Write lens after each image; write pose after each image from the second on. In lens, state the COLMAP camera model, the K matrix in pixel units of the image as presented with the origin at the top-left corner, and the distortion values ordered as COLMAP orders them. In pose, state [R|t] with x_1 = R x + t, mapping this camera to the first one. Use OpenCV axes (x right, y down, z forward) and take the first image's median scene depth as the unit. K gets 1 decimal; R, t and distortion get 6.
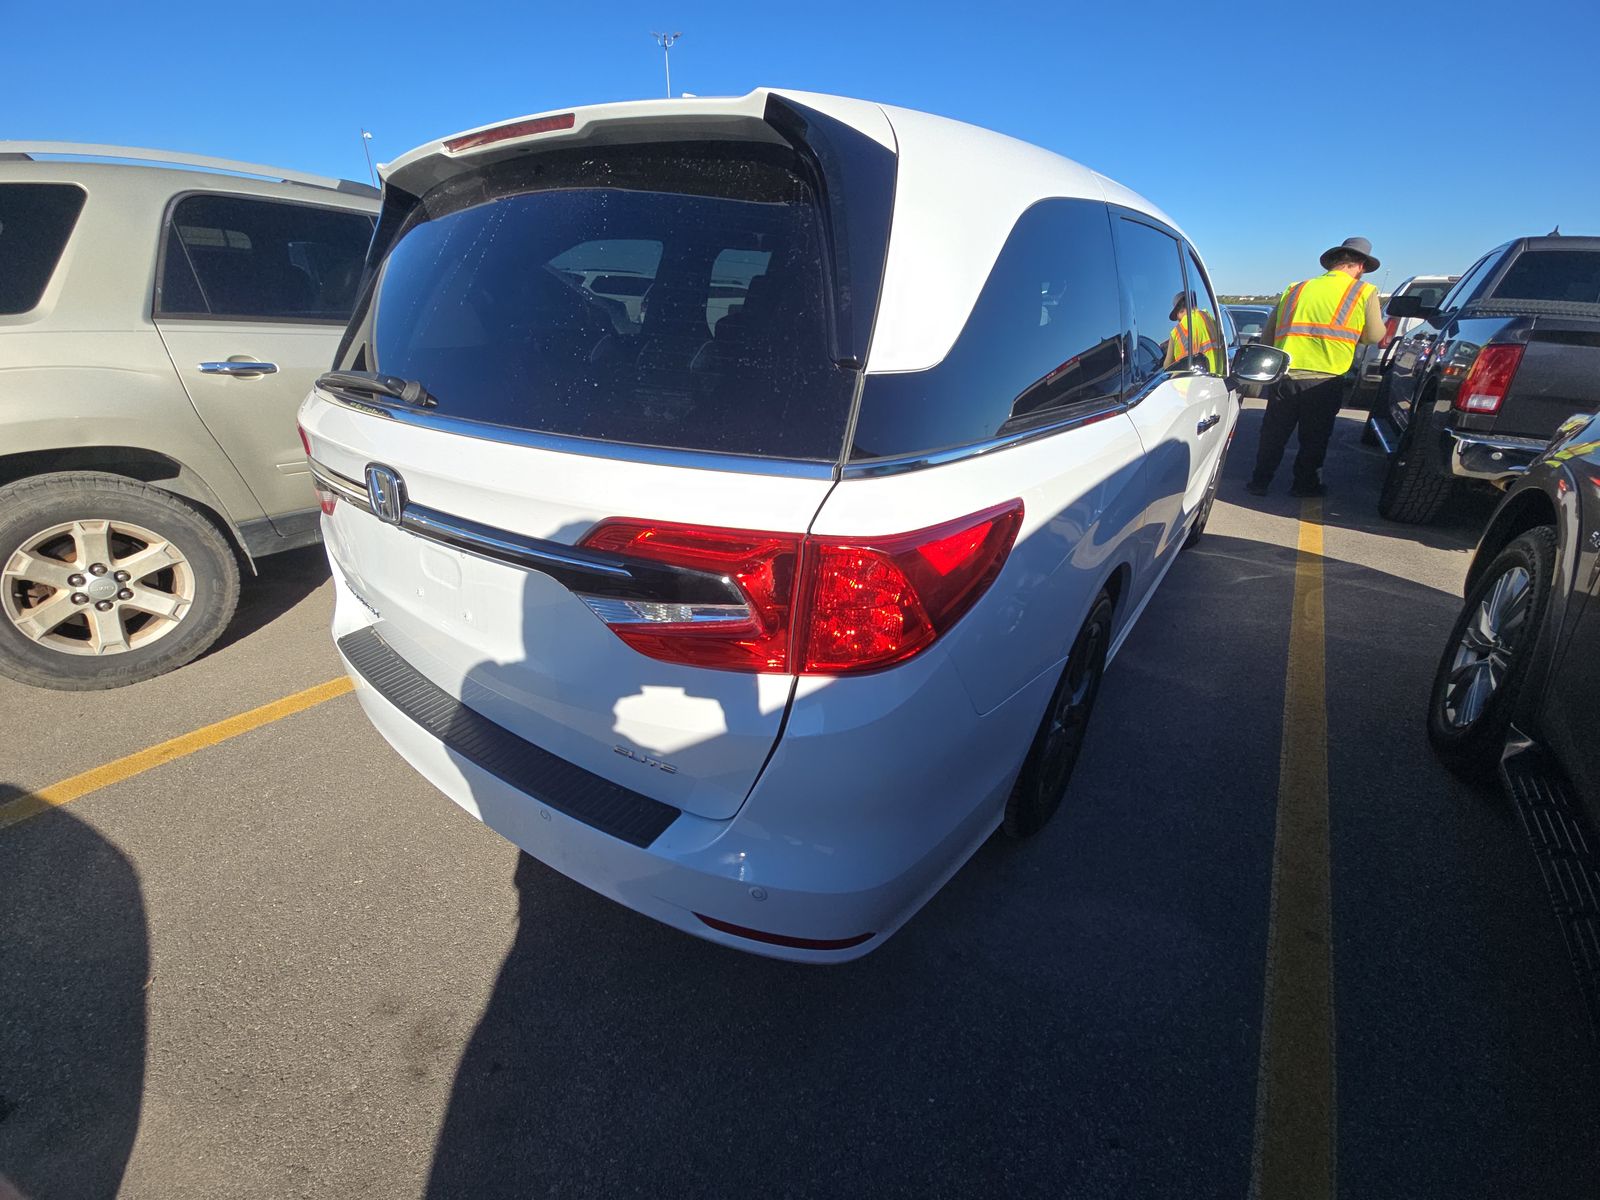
lens RADIAL K [[641.3, 0, 805.9], [0, 641.3, 600.9], [0, 0, 1]] dist [0.019237, -0.014760]
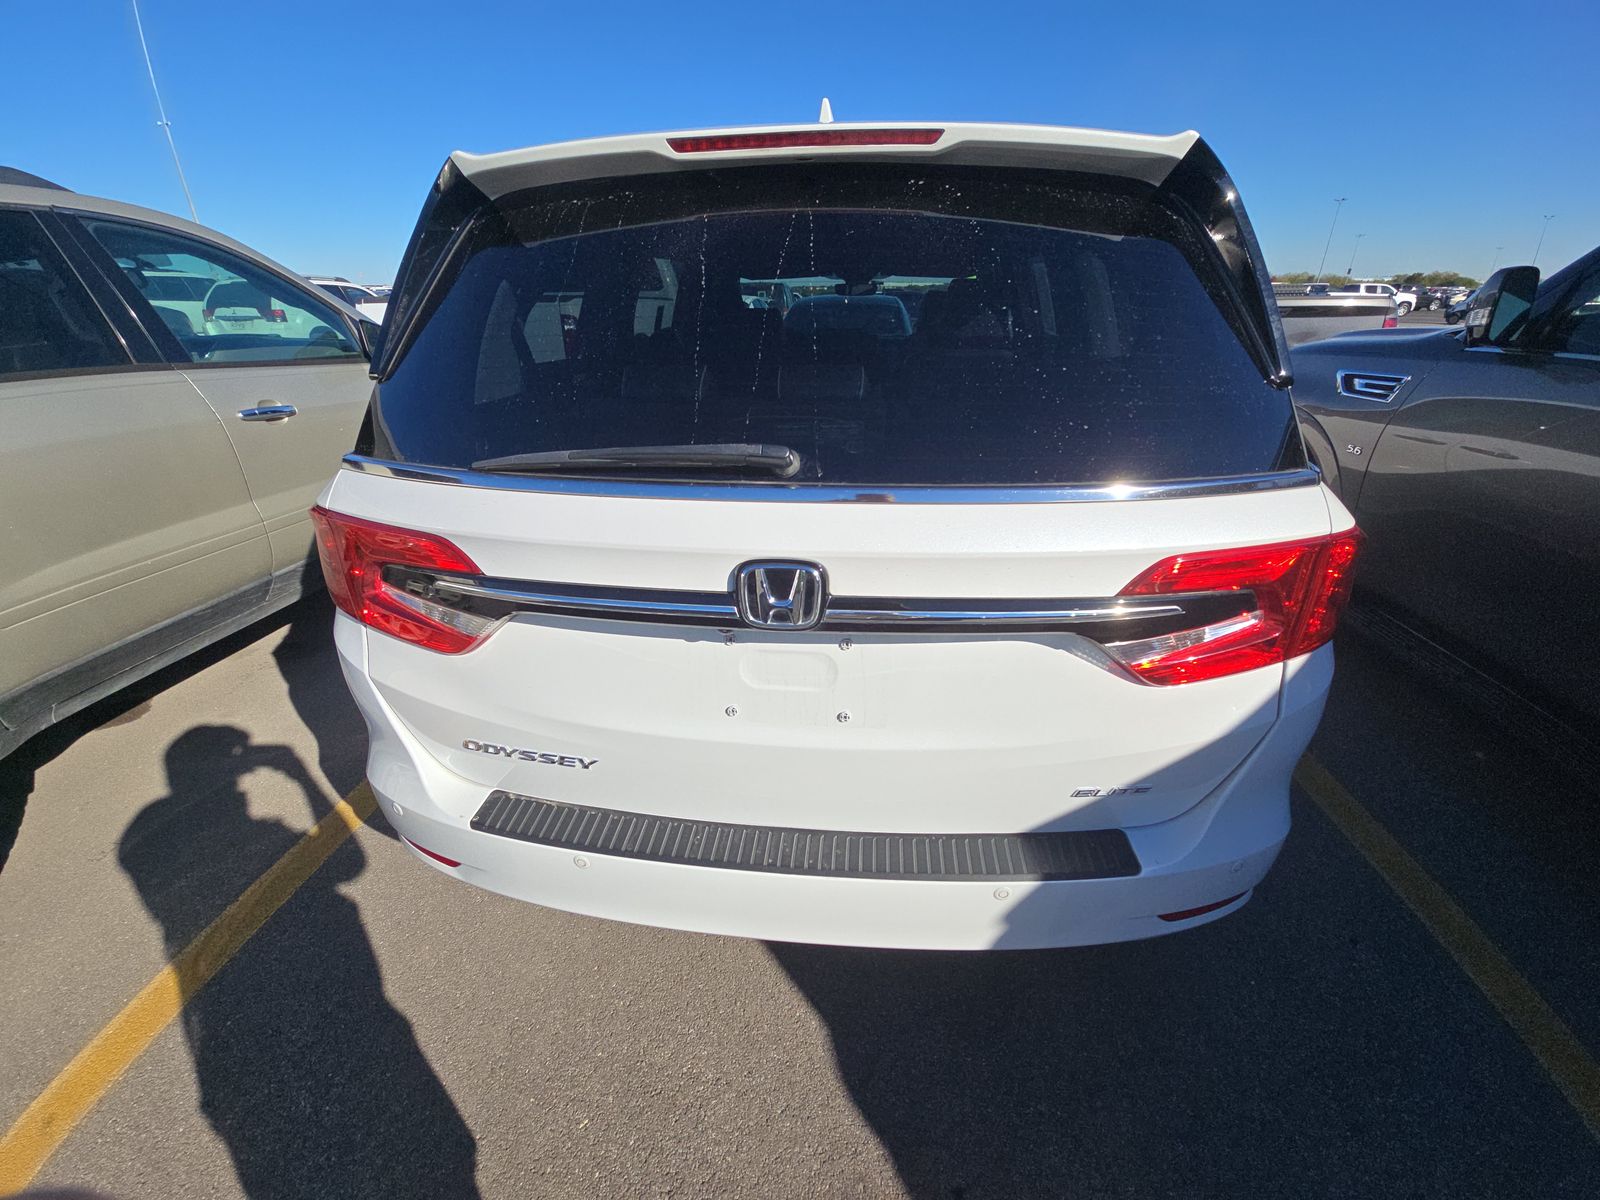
lens RADIAL K [[641.3, 0, 805.9], [0, 641.3, 600.9], [0, 0, 1]] dist [0.019237, -0.014760]
pose [[0.864143, -0.232892, 0.446114, -1.008514], [0.229832, 0.971263, 0.061849, -0.204893], [-0.447698, 0.049085, 0.892837, 0.296792]]
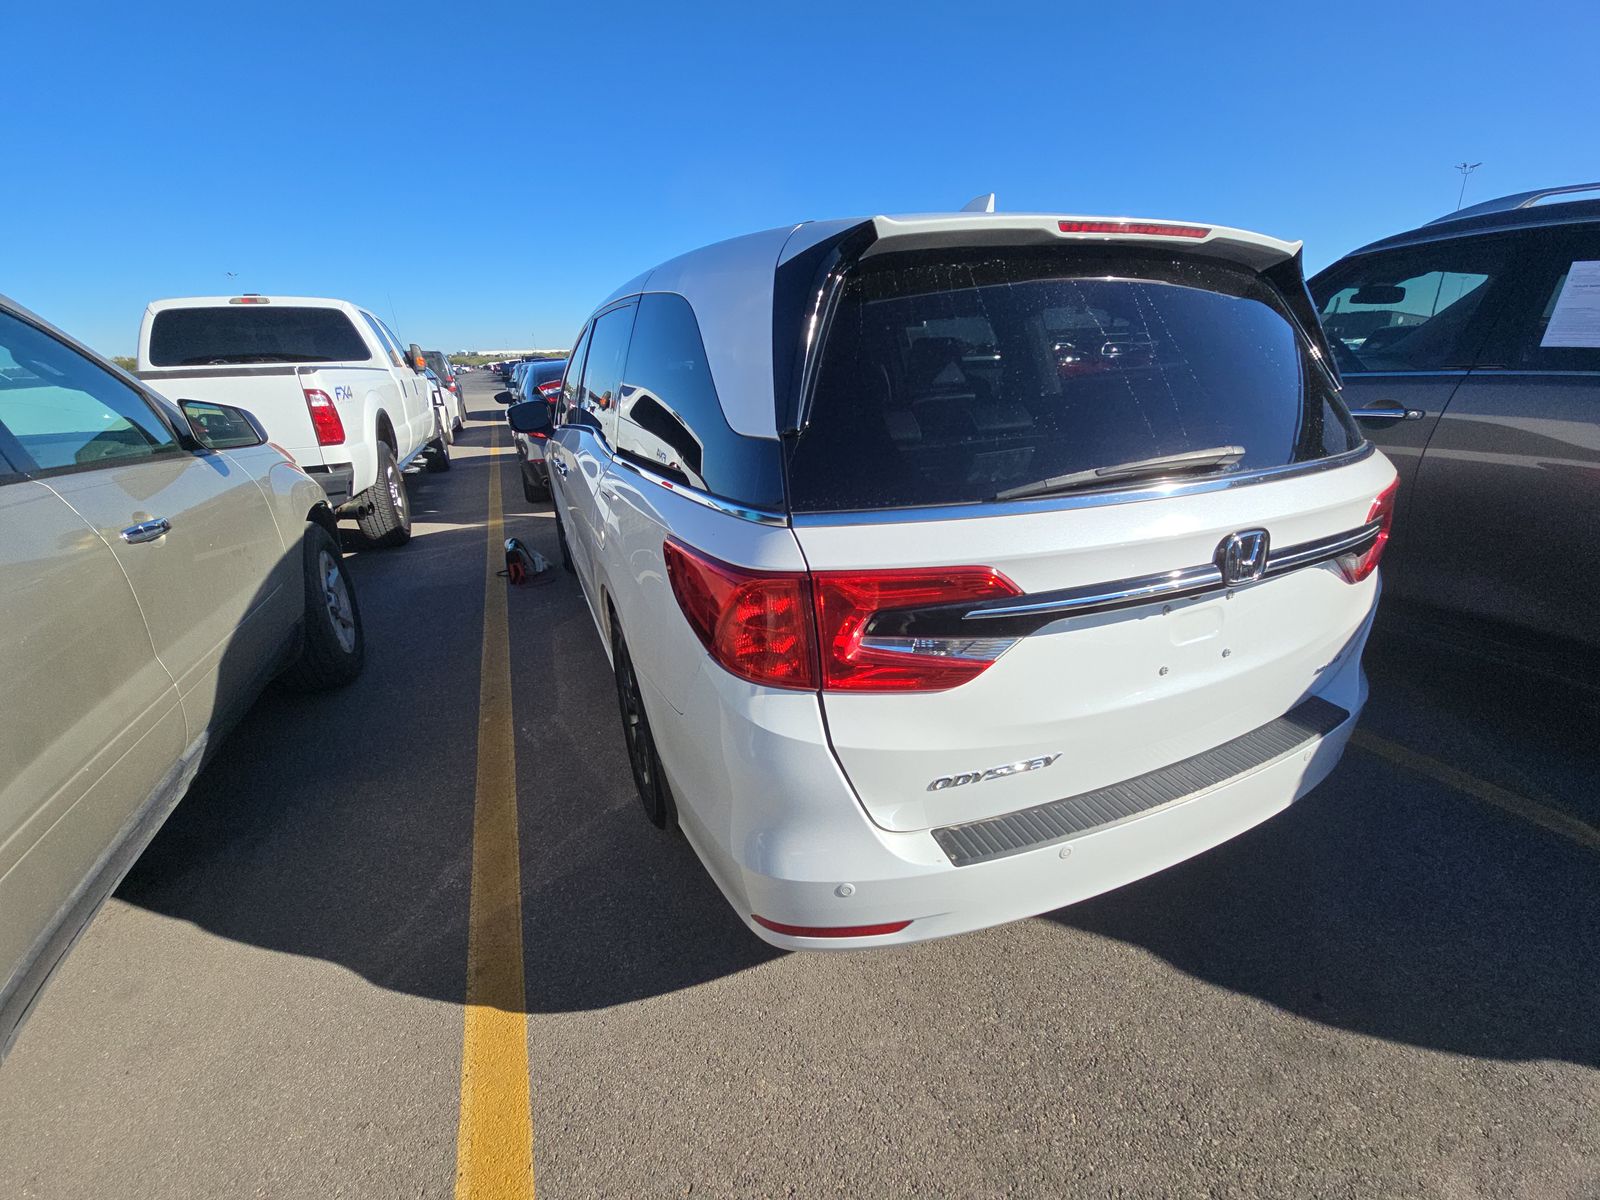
lens RADIAL K [[641.3, 0, 805.9], [0, 641.3, 600.9], [0, 0, 1]] dist [0.019237, -0.014760]
pose [[0.511532, -0.333566, 0.791877, -1.917393], [0.396248, 0.909308, 0.127066, -0.528130], [-0.762445, 0.248781, 0.597315, 0.966228]]
